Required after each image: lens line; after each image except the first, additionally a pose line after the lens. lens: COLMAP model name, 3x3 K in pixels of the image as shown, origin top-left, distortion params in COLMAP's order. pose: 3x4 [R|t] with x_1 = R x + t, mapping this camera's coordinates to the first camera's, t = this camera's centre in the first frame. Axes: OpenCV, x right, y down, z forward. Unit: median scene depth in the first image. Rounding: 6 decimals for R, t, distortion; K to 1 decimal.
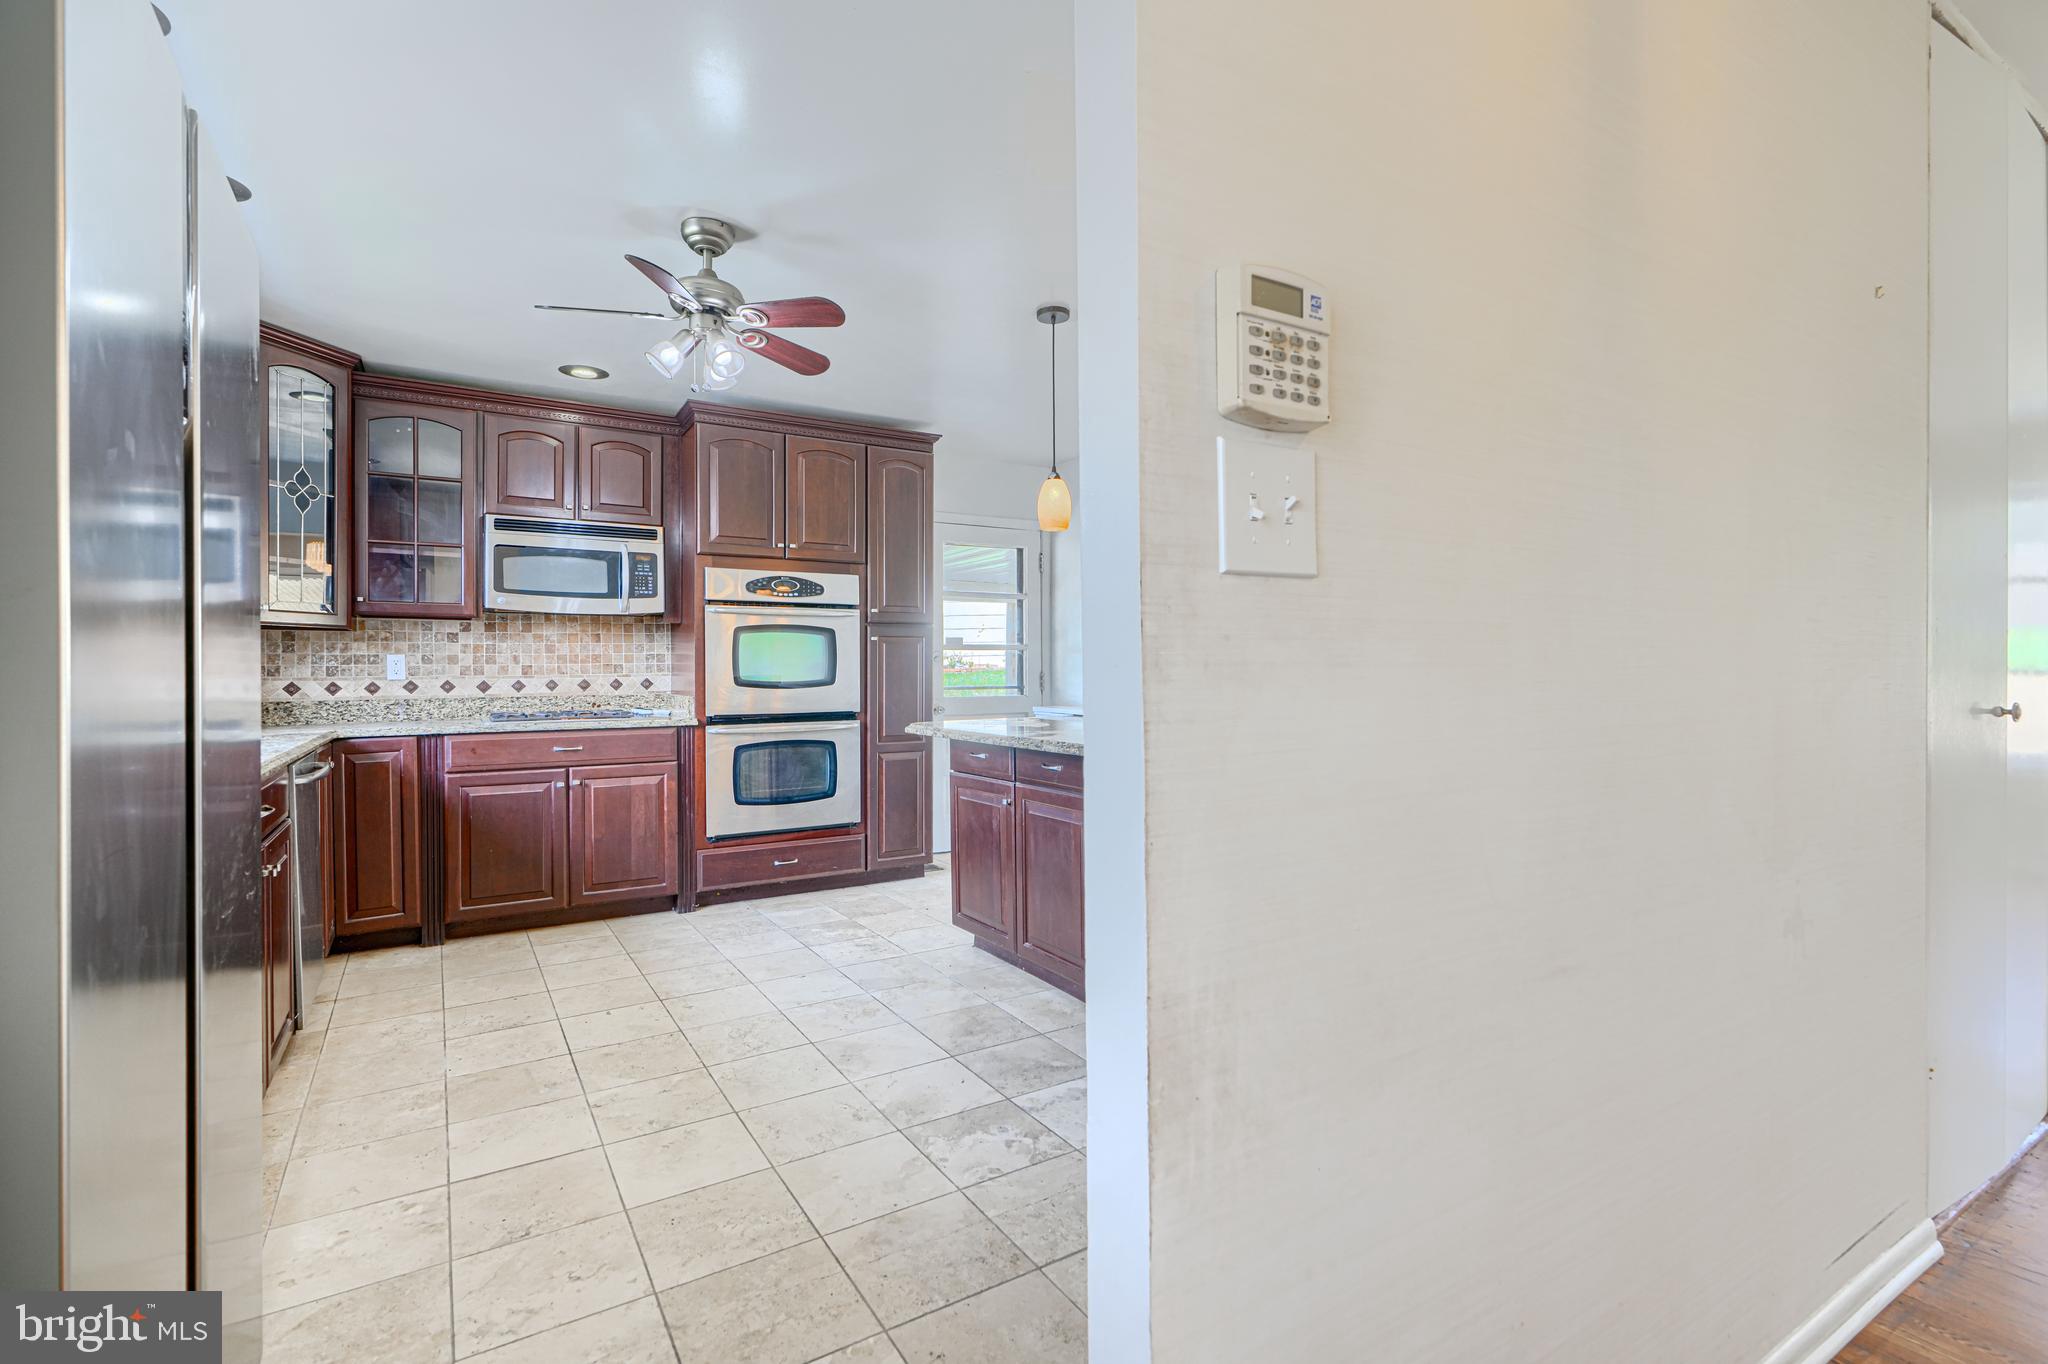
lens RADIAL K [[935.4, 0, 1021.1], [0, 935.4, 670.9], [0, 0, 1]] dist [0.000657, 0.000129]
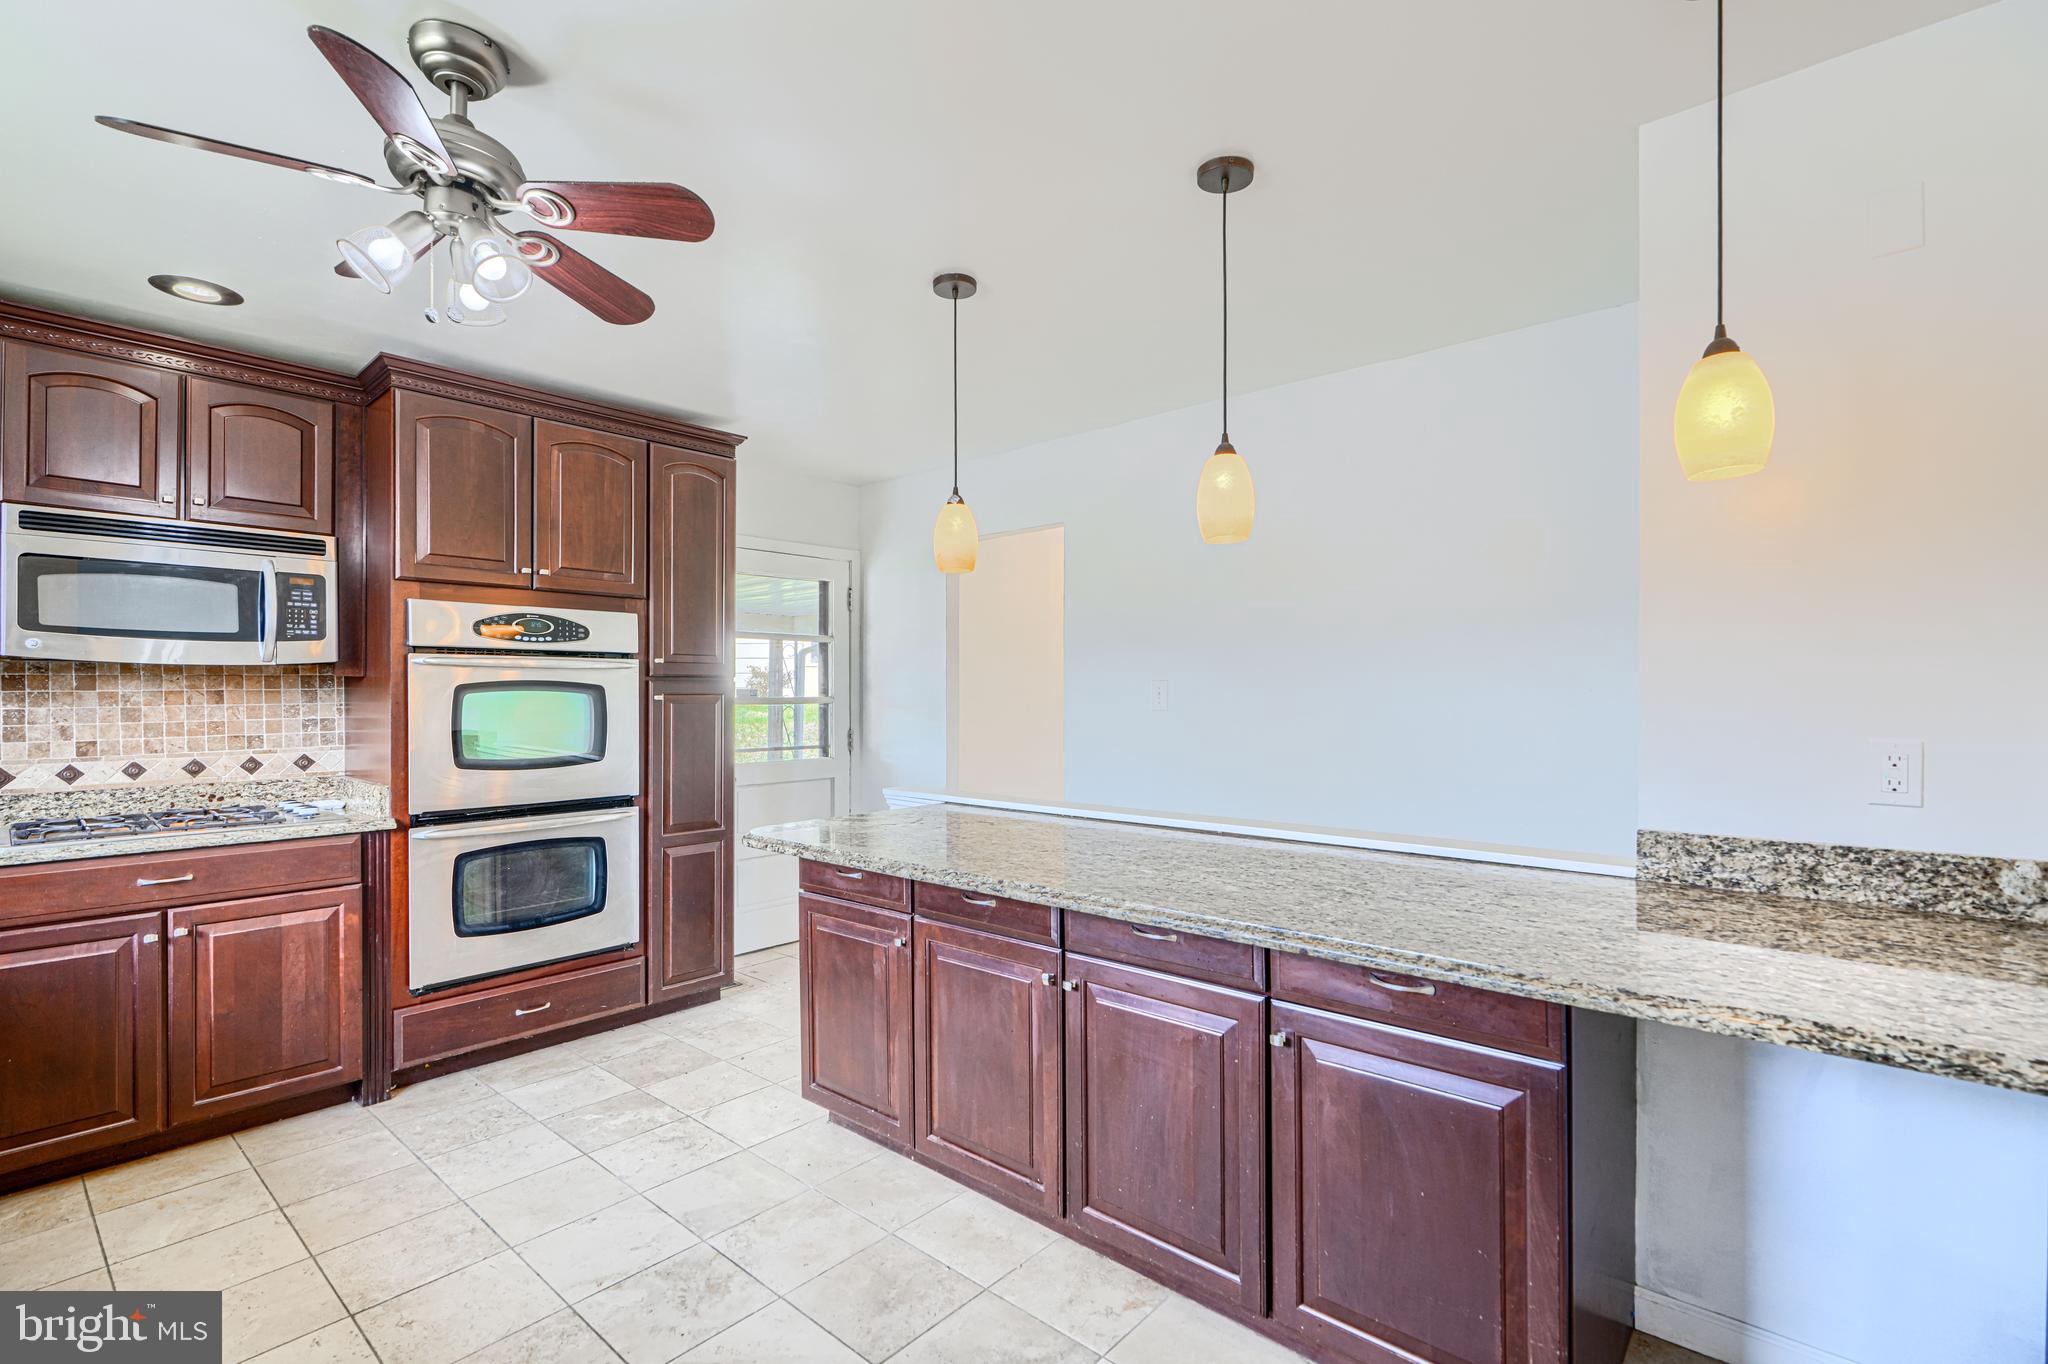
lens RADIAL K [[933.7, 0, 1020.4], [0, 933.7, 696.4], [0, 0, 1]] dist [0.000676, 0.000240]
pose [[0.957155, 0.001895, 0.289570, -0.105167], [-0.002075, 0.999998, 0.000314, -0.040050], [-0.289569, -0.000901, 0.957157, 0.210128]]
